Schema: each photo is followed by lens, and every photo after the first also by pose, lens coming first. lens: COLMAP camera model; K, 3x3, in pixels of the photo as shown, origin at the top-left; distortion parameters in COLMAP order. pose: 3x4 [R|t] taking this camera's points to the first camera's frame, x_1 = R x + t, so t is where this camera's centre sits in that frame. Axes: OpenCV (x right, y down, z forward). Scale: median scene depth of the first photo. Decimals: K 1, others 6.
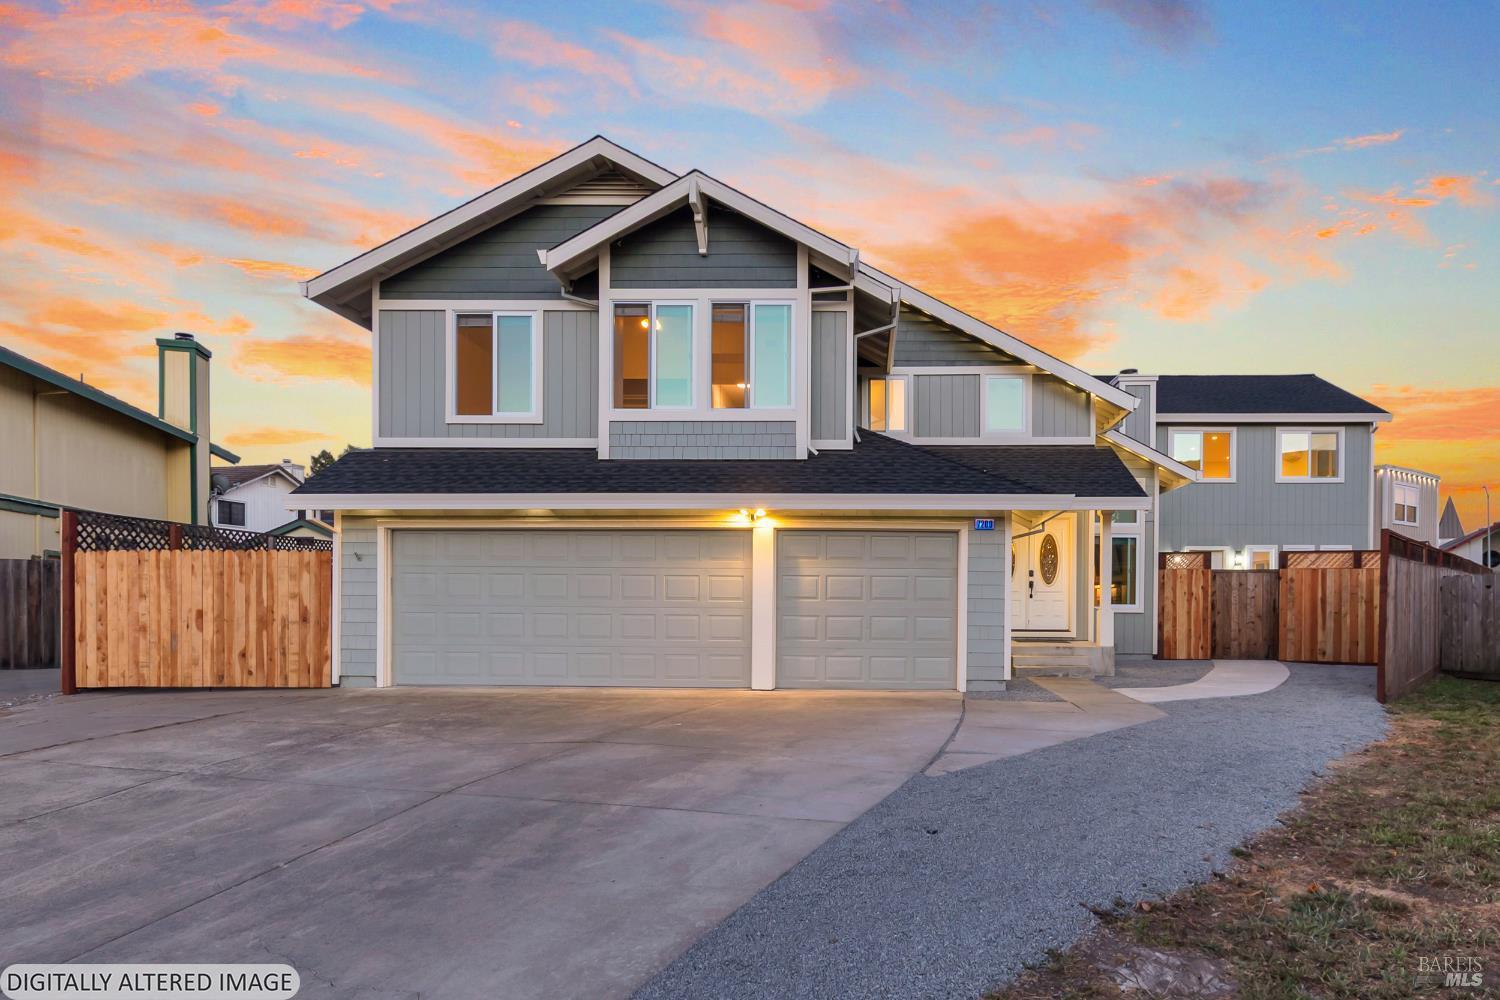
lens RADIAL K [[770.0, 0, 746.7], [0, 770.0, 539.5], [0, 0, 1]] dist [0.007552, -0.000606]
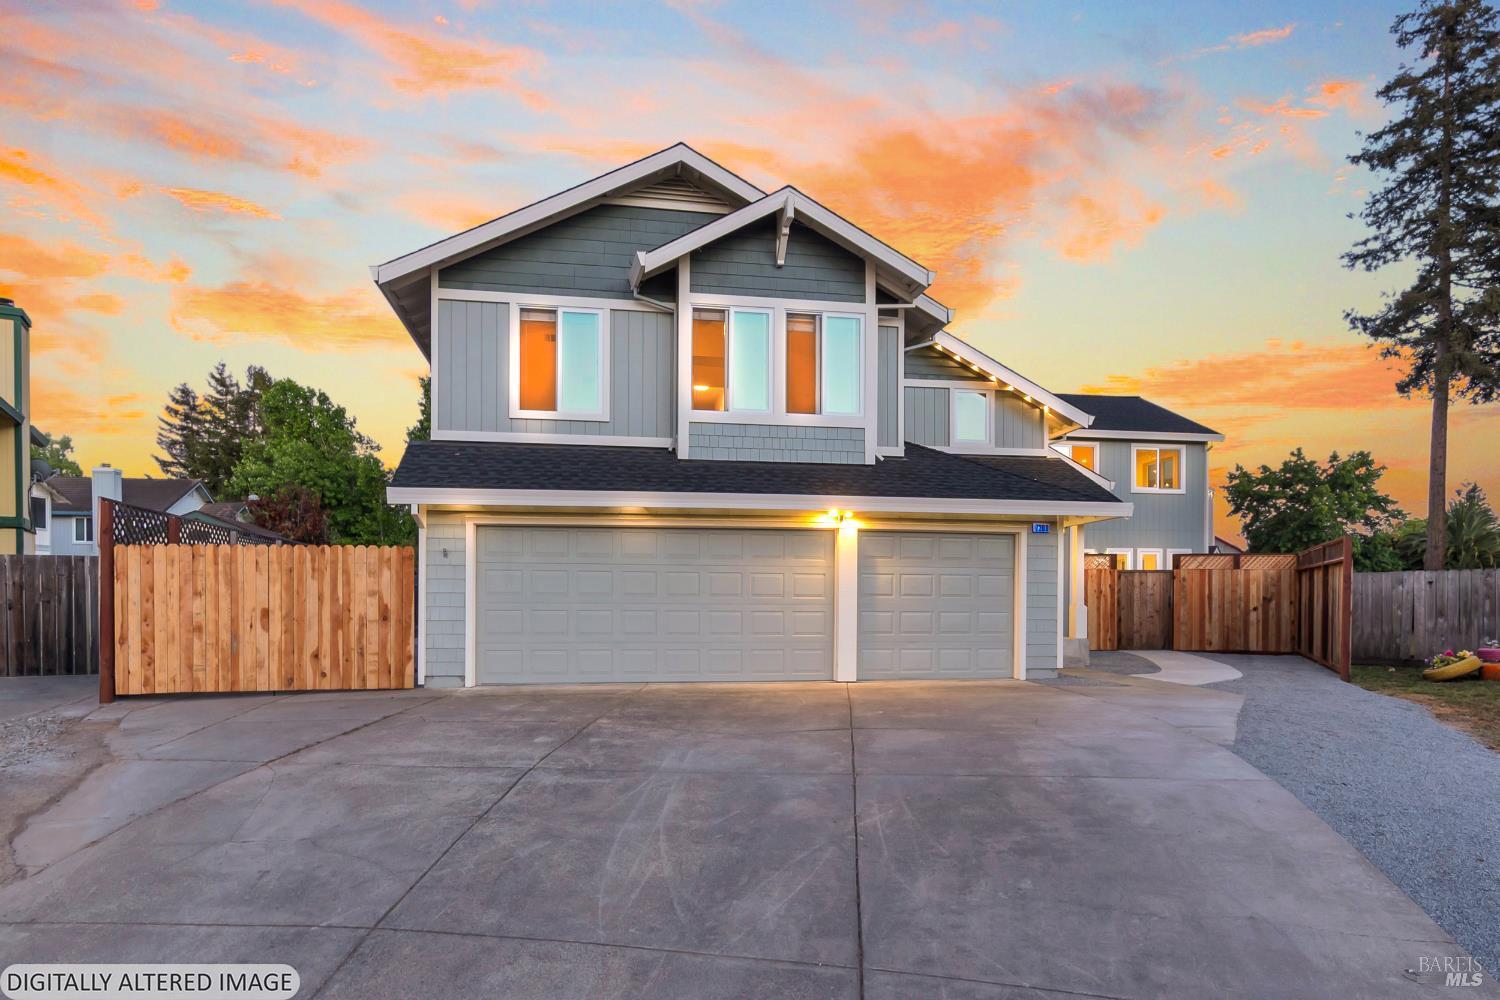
lens RADIAL K [[762.1, 0, 749.9], [0, 762.1, 534.2], [0, 0, 1]] dist [0.003537, 0.000084]
pose [[0.986197, 0.011378, 0.165187, -0.280443], [-0.010343, 0.999921, -0.007126, 0.001514], [-0.165255, 0.005319, 0.986237, -0.009468]]
